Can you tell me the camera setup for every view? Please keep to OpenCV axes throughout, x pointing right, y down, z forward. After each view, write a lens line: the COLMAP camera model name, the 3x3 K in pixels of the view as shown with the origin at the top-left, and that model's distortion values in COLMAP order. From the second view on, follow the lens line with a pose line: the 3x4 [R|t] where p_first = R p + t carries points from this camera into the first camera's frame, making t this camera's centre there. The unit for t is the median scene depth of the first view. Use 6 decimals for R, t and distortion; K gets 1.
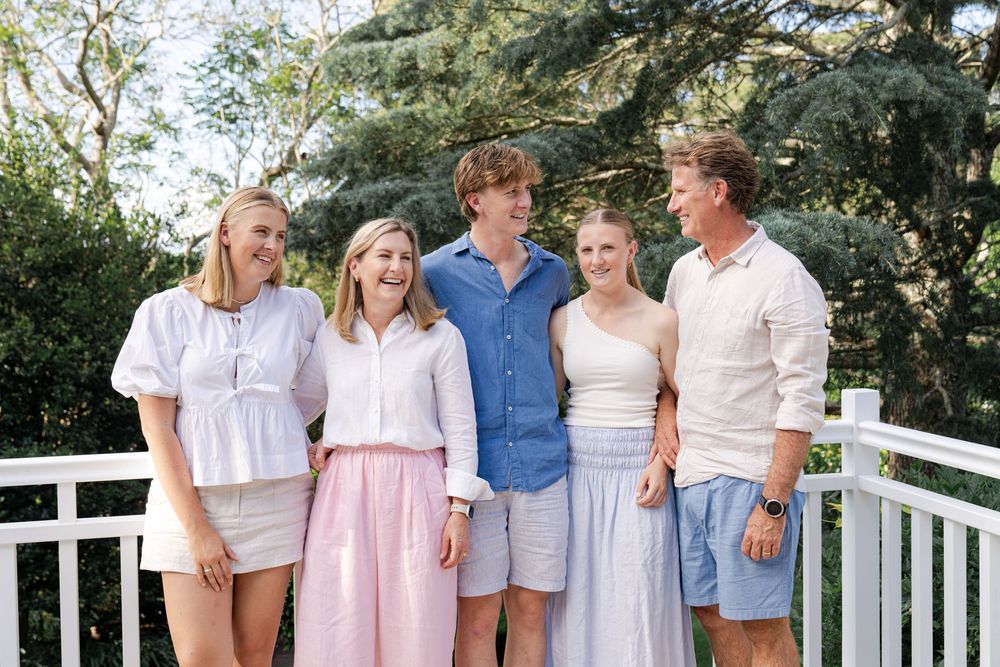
lens RADIAL K [[1199.1, 0, 500.1], [0, 1199.1, 316.1], [0, 0, 1]] dist [-0.016264, 0.235492]
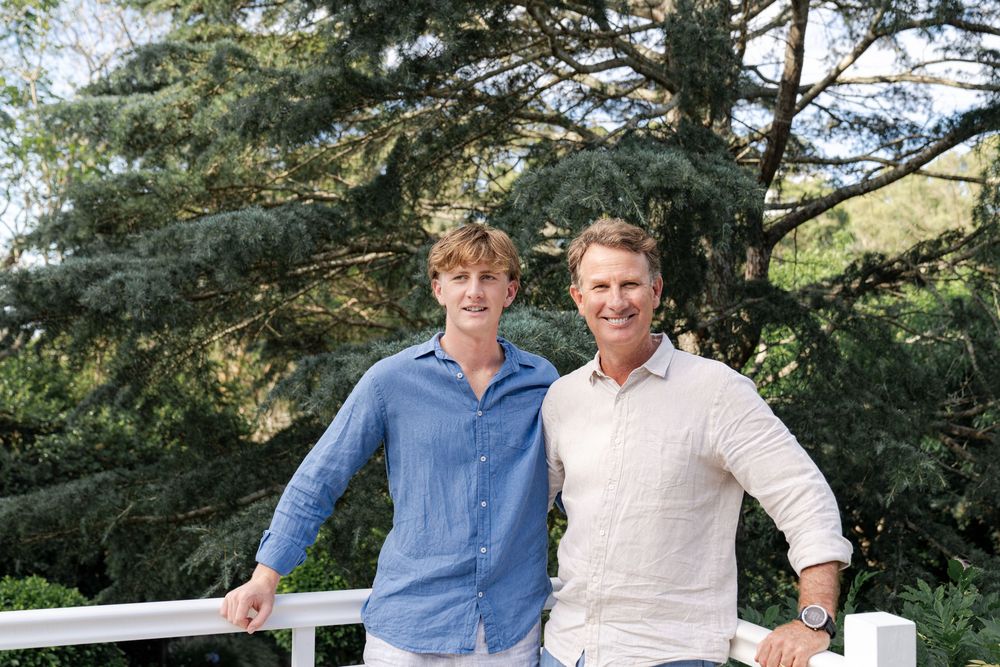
lens RADIAL K [[1199.1, 0, 500.1], [0, 1199.1, 316.1], [0, 0, 1]] dist [-0.016264, 0.235492]
pose [[0.986175, 0.033837, 0.162214, 0.045919], [-0.023029, 0.997416, -0.068055, -0.015873], [-0.164098, 0.063378, 0.984406, 0.104497]]
